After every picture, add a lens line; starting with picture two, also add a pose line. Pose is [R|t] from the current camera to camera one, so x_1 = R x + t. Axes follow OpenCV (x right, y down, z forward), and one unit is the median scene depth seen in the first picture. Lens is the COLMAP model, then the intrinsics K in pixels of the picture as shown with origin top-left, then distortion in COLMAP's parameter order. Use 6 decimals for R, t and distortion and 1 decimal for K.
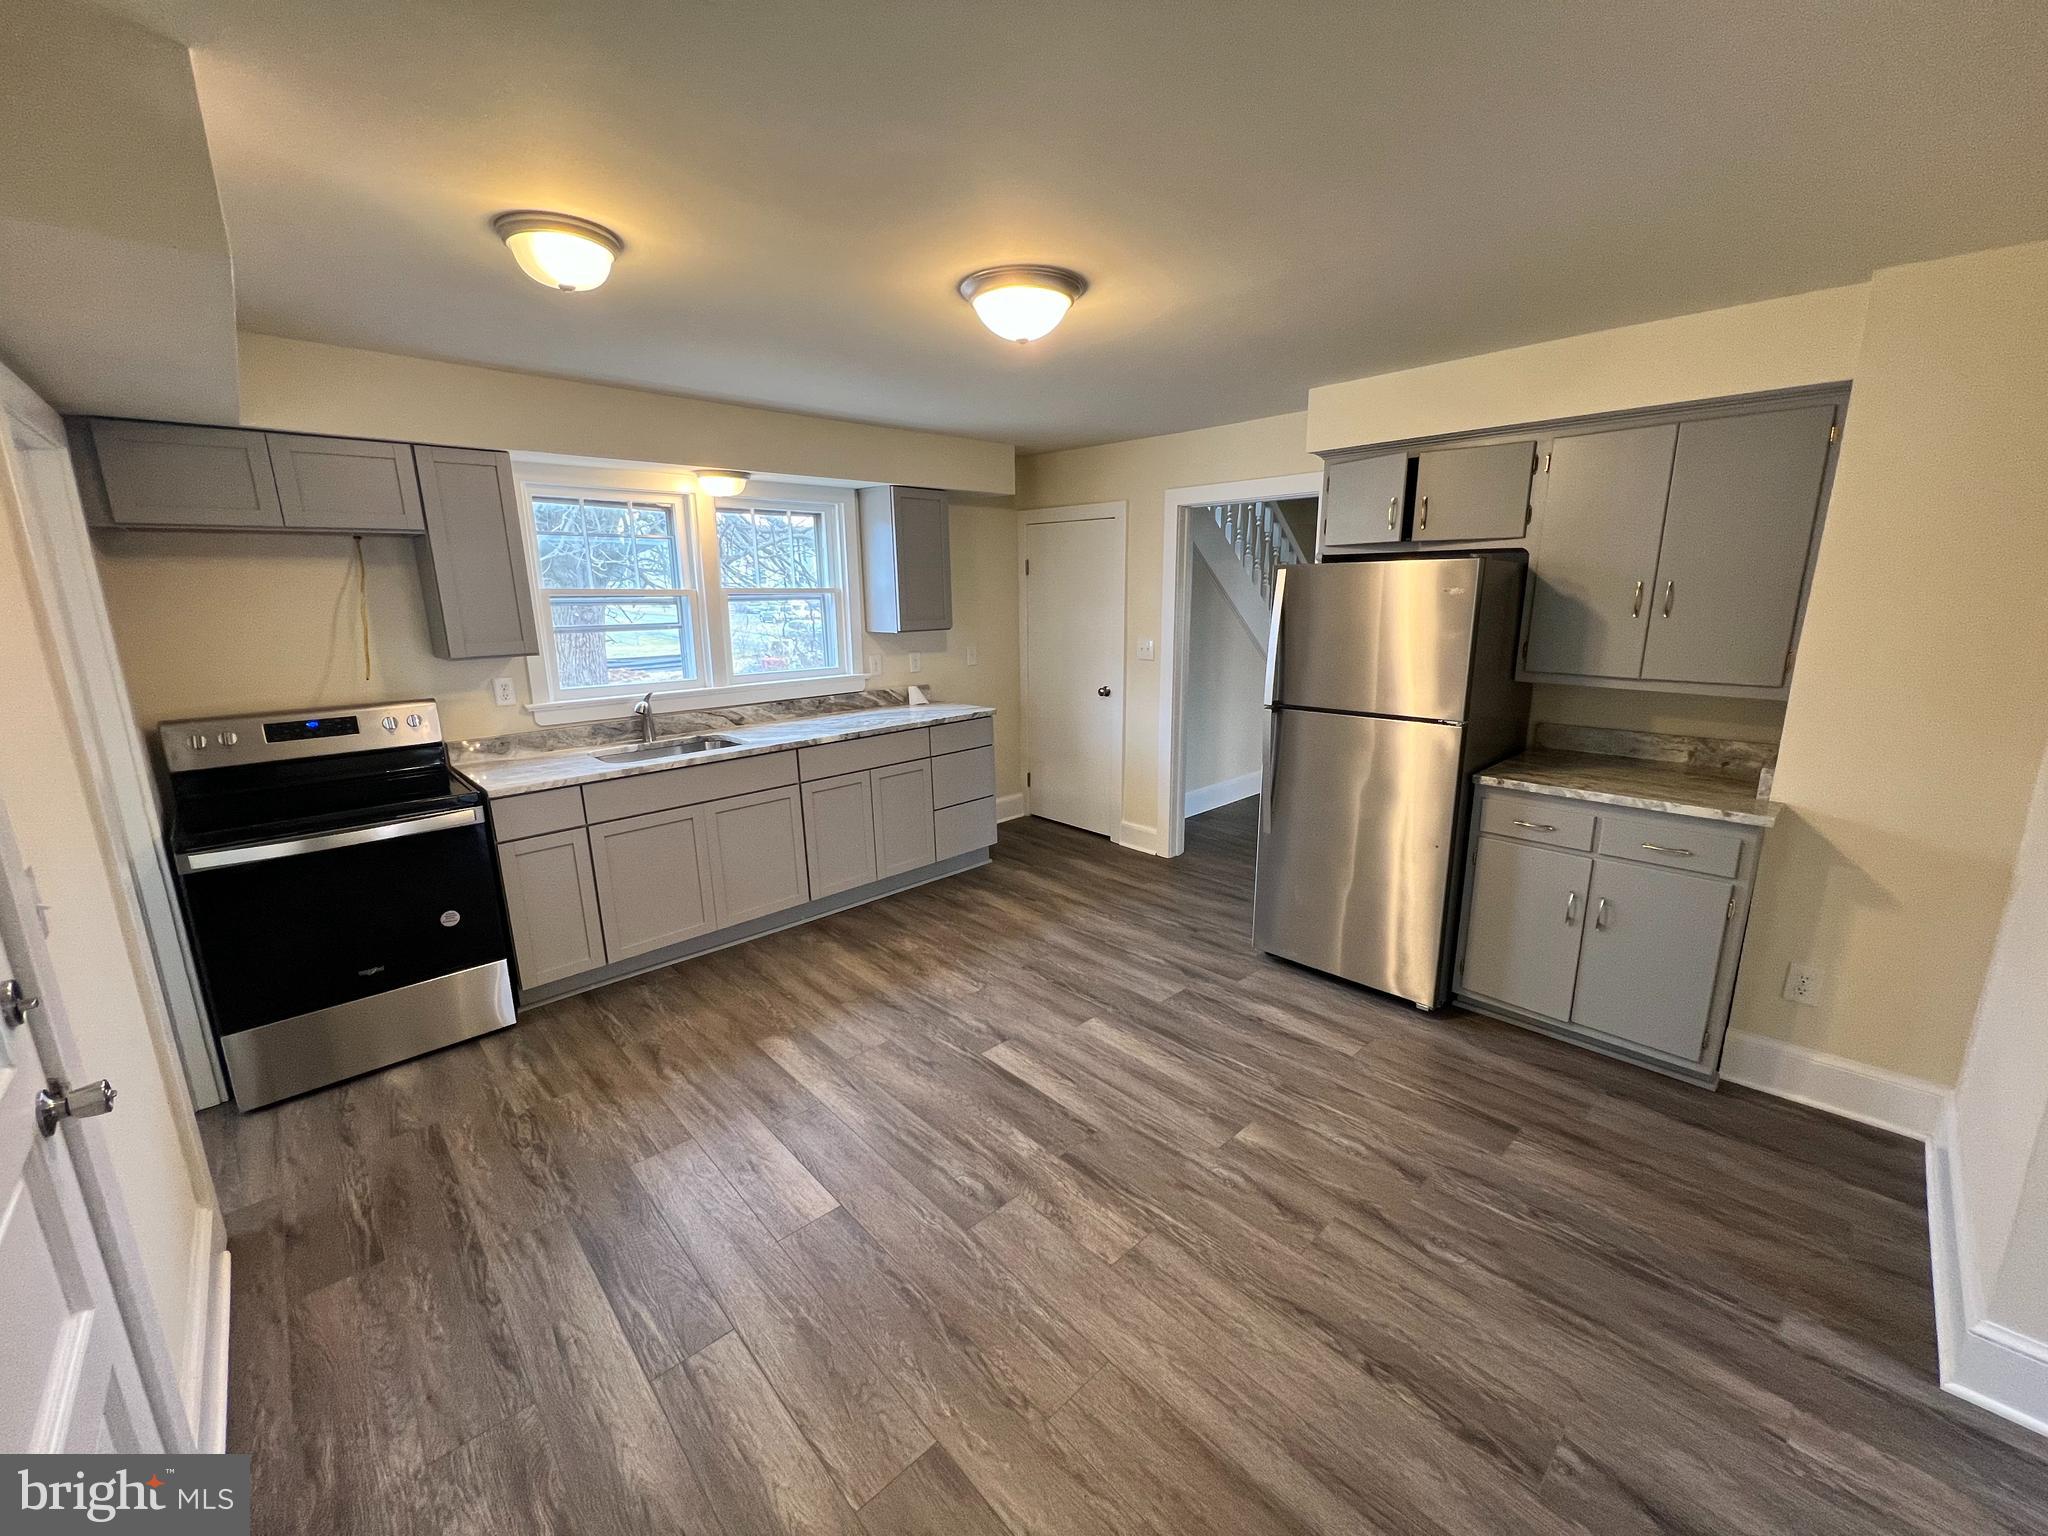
lens RADIAL K [[812.1, 0, 1030.2], [0, 812.1, 768.1], [0, 0, 1]] dist [-0.003200, -0.000323]
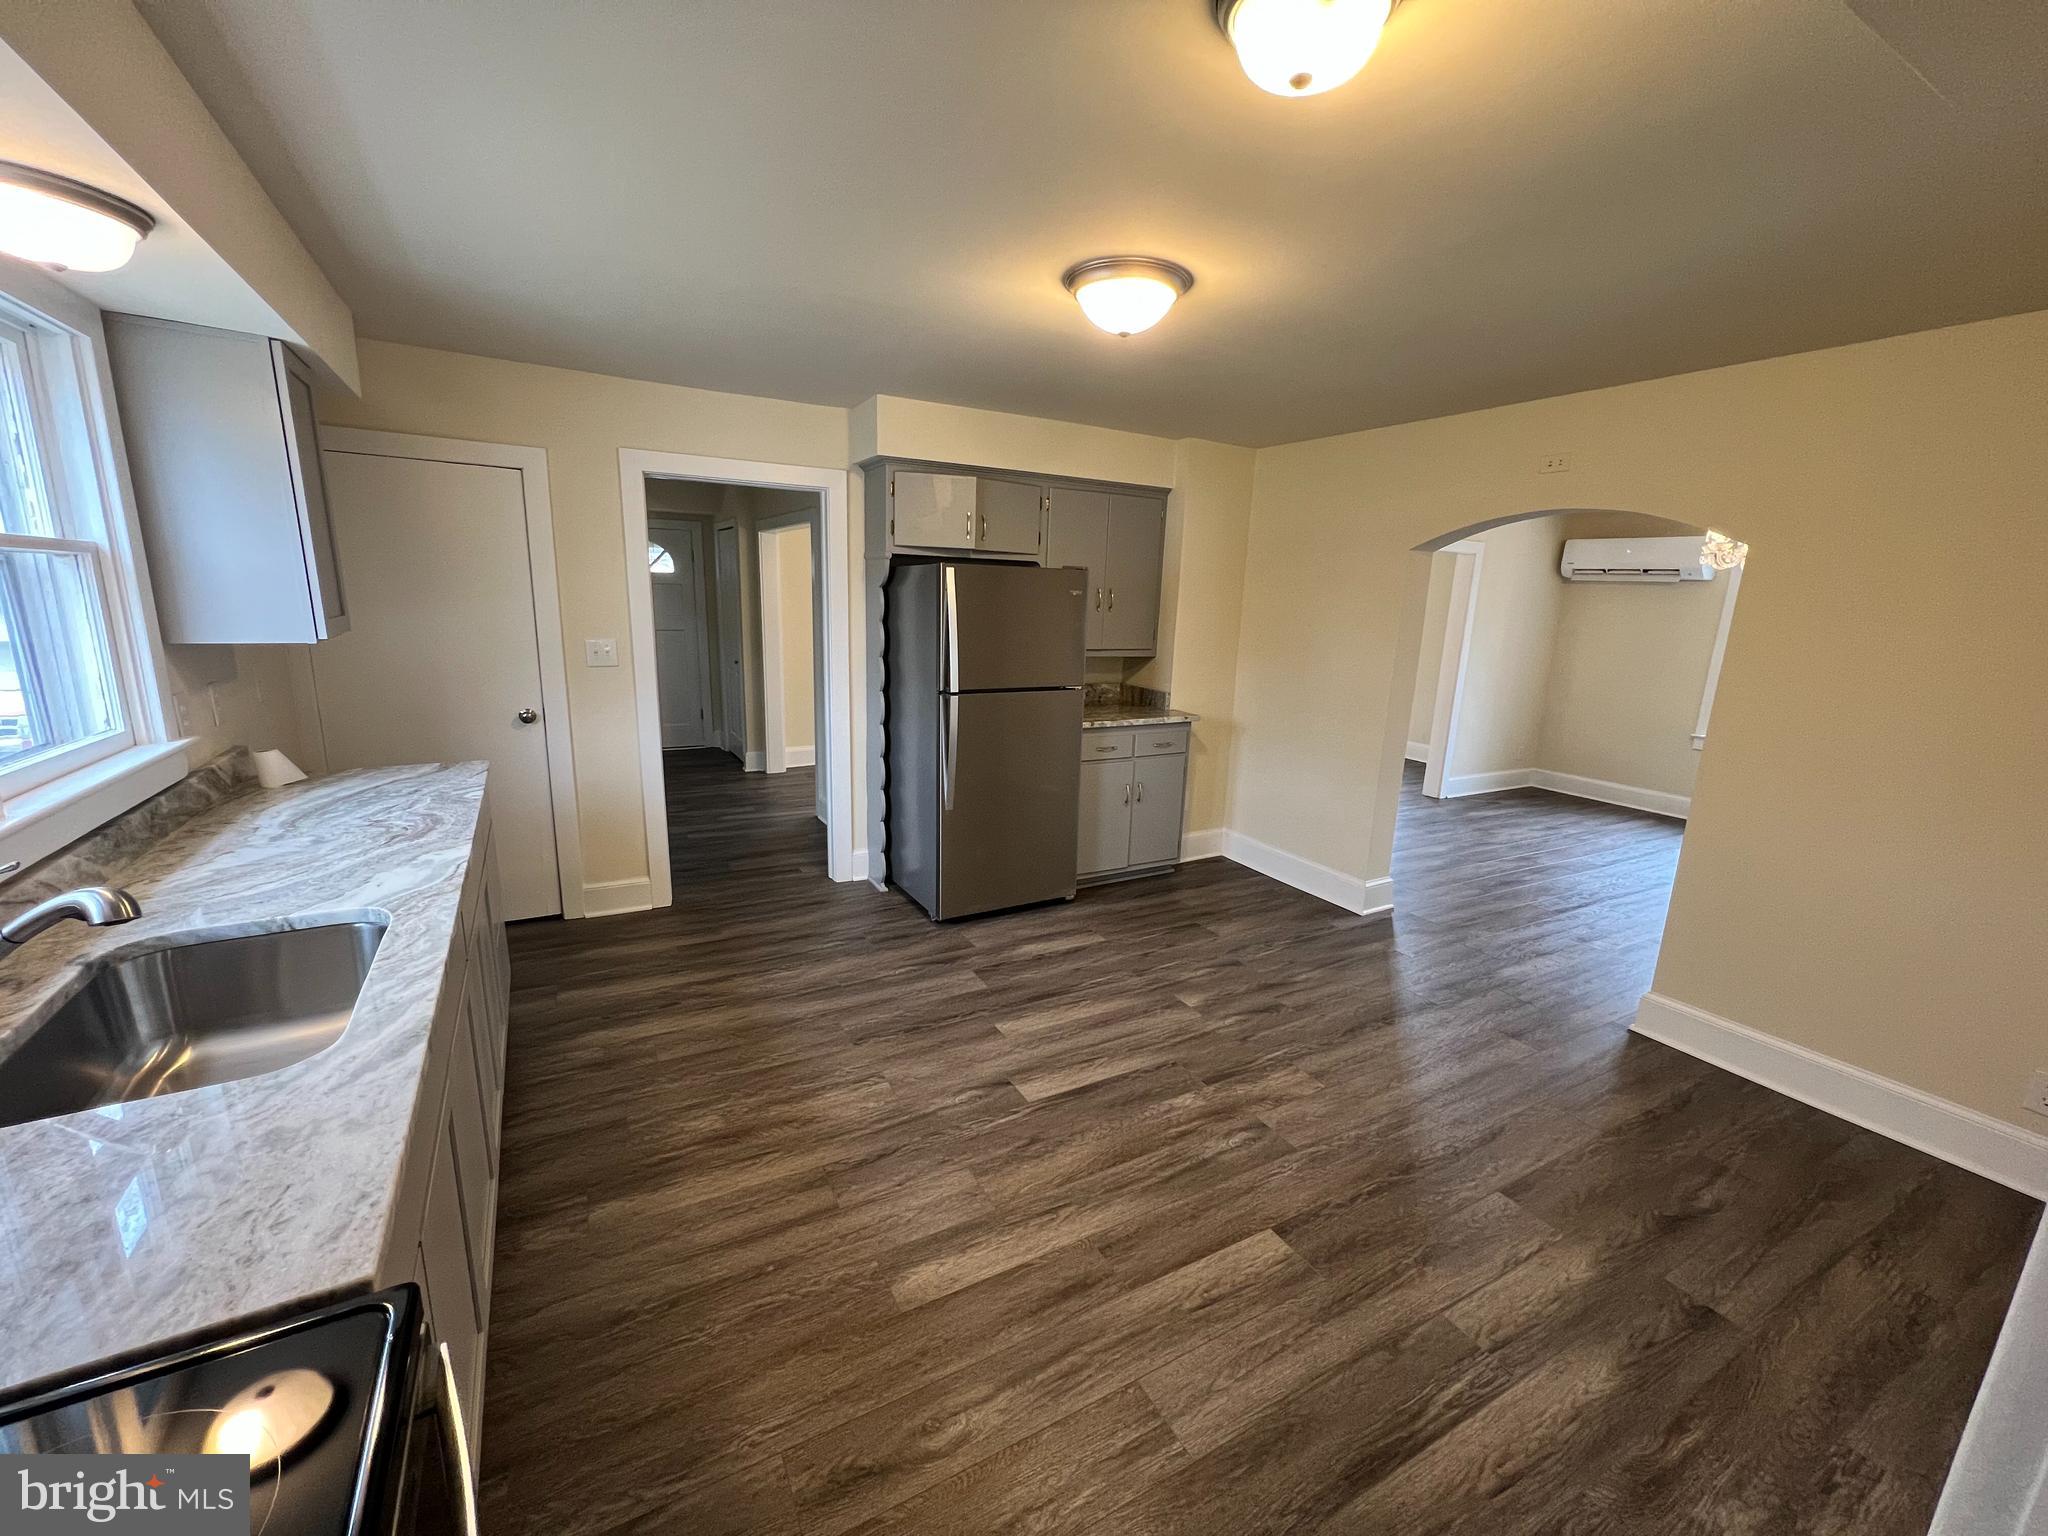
lens RADIAL K [[812.1, 0, 1025.5], [0, 812.1, 771.2], [0, 0, 1]] dist [-0.003200, -0.000323]
pose [[0.250671, -0.189606, 0.949323, -0.891540], [0.175545, 0.973277, 0.148037, -0.144047], [-0.952023, 0.129540, 0.277257, 0.751509]]
